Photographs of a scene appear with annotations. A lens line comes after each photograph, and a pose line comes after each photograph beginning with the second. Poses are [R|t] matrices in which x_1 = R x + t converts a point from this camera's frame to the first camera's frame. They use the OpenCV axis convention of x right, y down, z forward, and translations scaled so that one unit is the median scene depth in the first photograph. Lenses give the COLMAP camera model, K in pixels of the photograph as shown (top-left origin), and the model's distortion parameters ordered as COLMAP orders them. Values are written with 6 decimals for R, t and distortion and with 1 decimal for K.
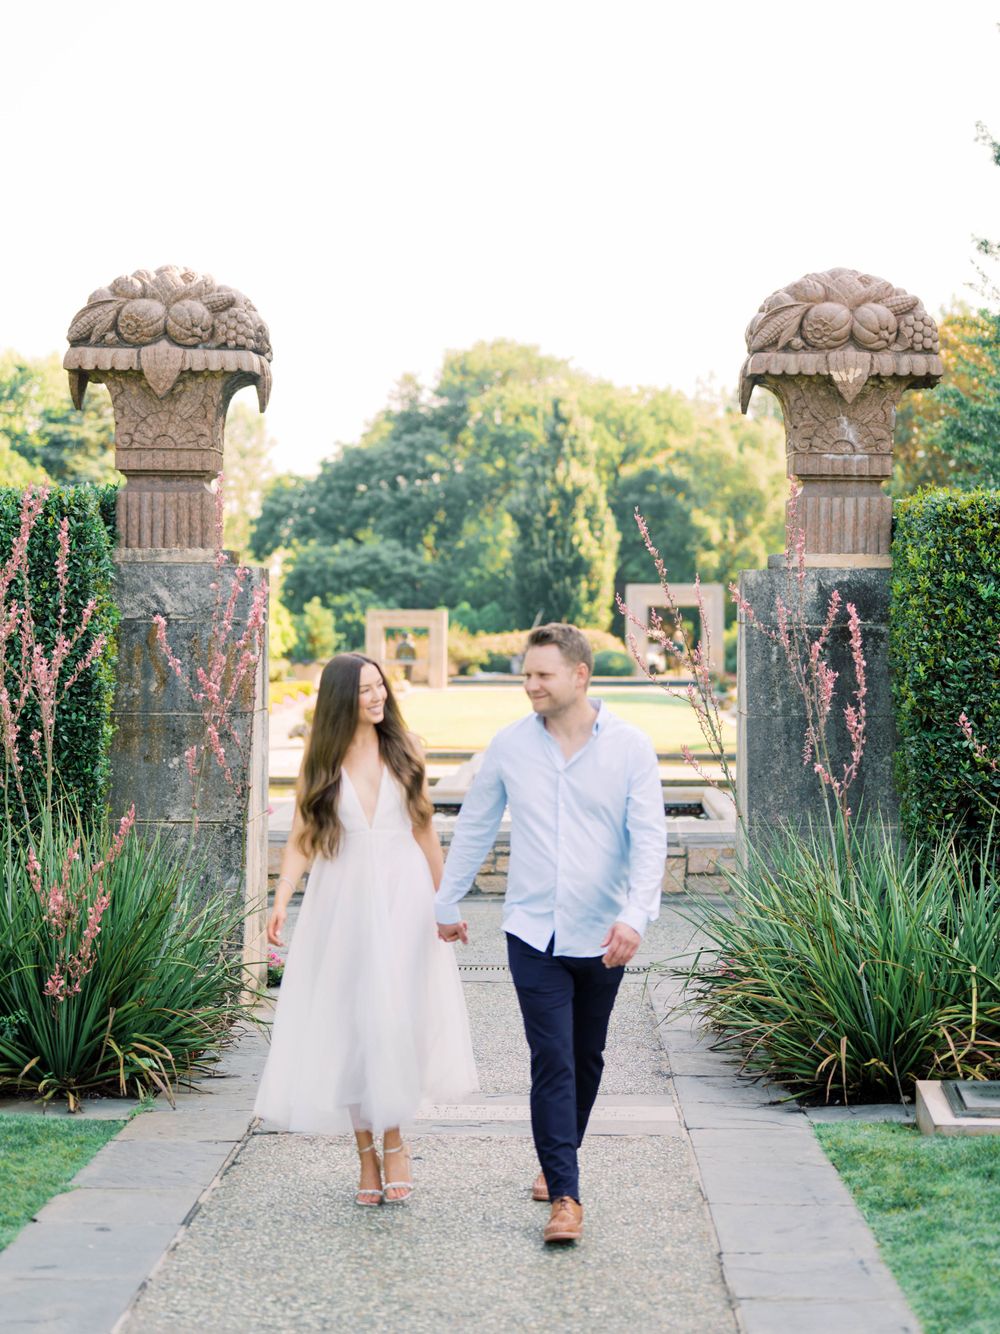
lens RADIAL K [[1704.5, 0, 499.1], [0, 1704.5, 660.8], [0, 0, 1]] dist [0.001673, 0.000000]
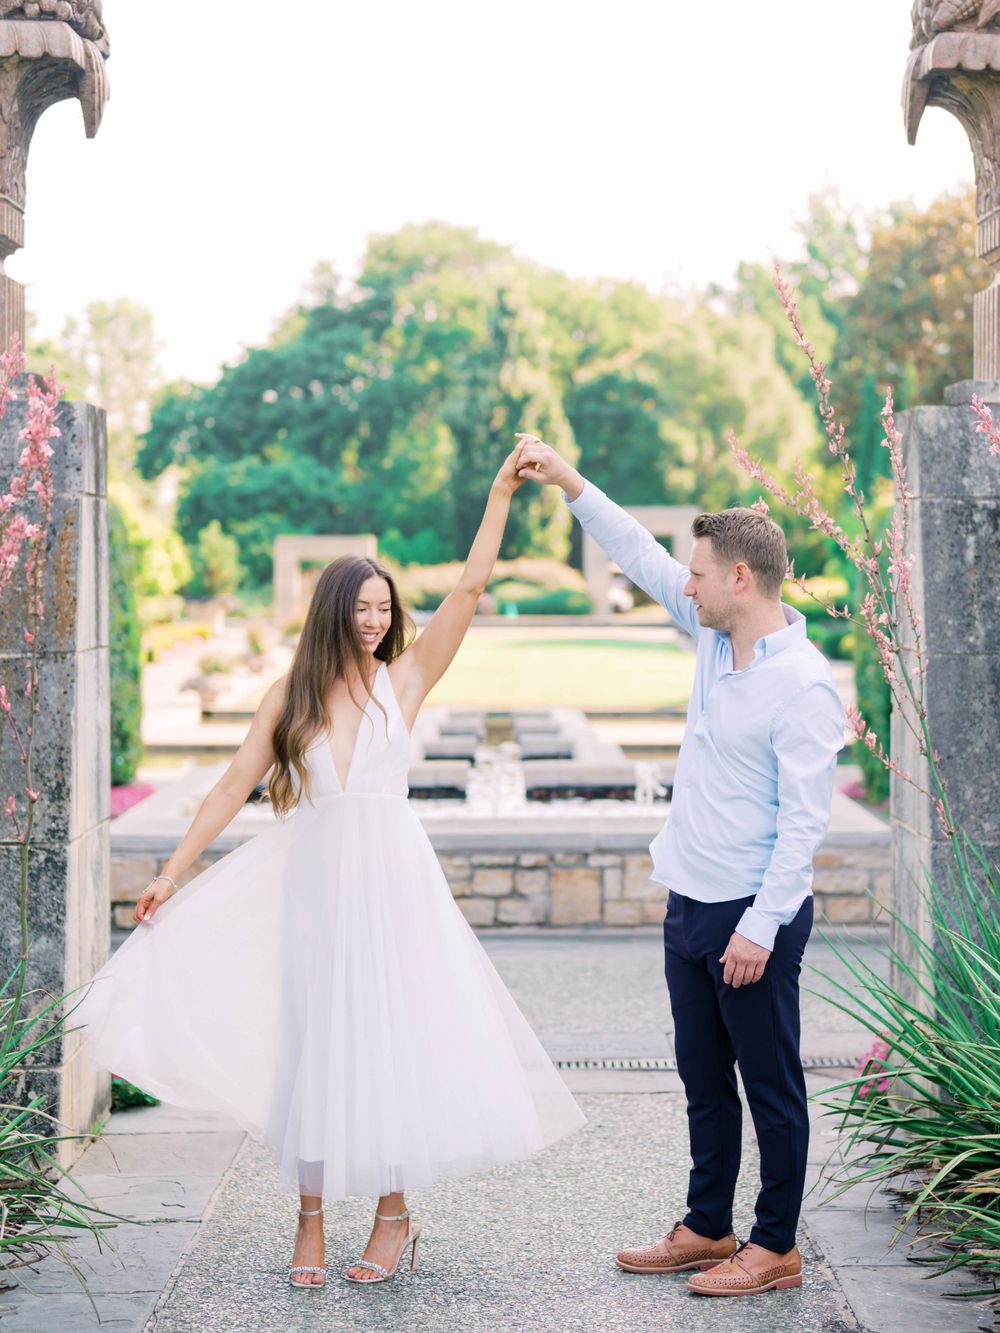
lens RADIAL K [[1703.2, 0, 506.9], [0, 1703.2, 677.2], [0, 0, 1]] dist [0.001673, 0.000000]
pose [[0.998423, -0.005091, 0.055915, -0.011544], [0.002962, 0.999270, 0.038096, 0.006358], [-0.056069, -0.037870, 0.997708, 0.153937]]
